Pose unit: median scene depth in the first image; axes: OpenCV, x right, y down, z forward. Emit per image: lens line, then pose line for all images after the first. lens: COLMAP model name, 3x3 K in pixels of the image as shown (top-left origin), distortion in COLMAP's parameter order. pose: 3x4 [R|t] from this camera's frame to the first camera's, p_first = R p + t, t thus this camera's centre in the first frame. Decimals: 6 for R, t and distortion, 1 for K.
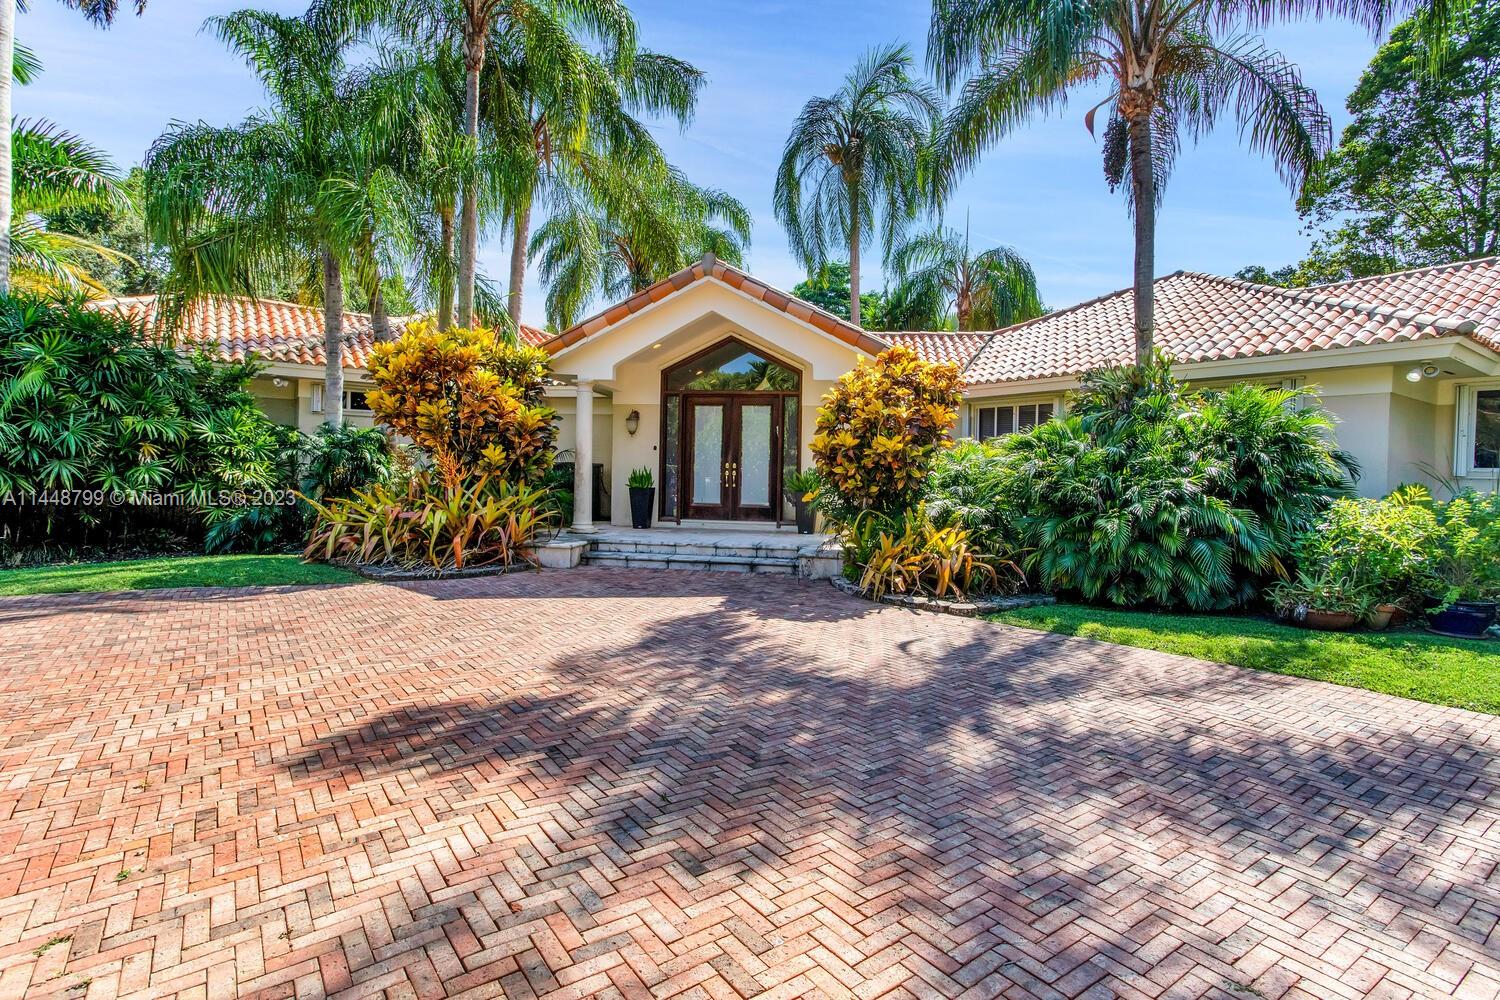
lens RADIAL K [[730.8, 0, 749.5], [0, 730.8, 497.8], [0, 0, 1]] dist [-0.035688, 0.006501]
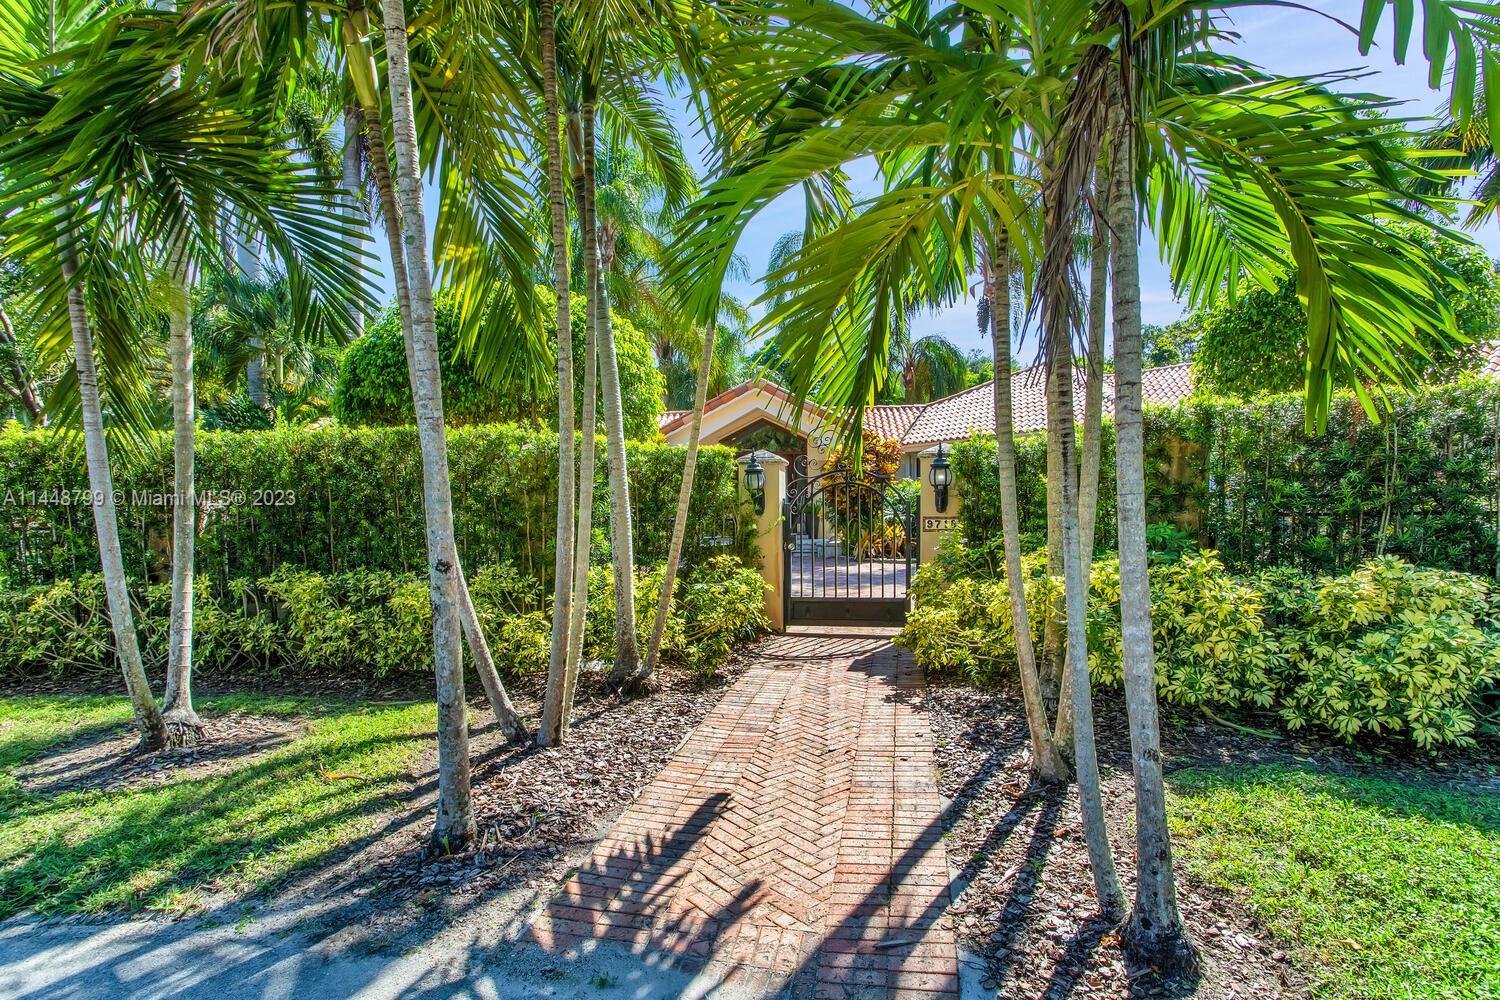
lens RADIAL K [[730.8, 0, 750.2], [0, 730.8, 500.0], [0, 0, 1]] dist [-0.035688, 0.006501]
pose [[0.998332, -0.023795, 0.052610, -0.185212], [0.026159, 0.998657, -0.044716, 0.042570], [-0.051475, 0.046018, 0.997613, -0.798156]]
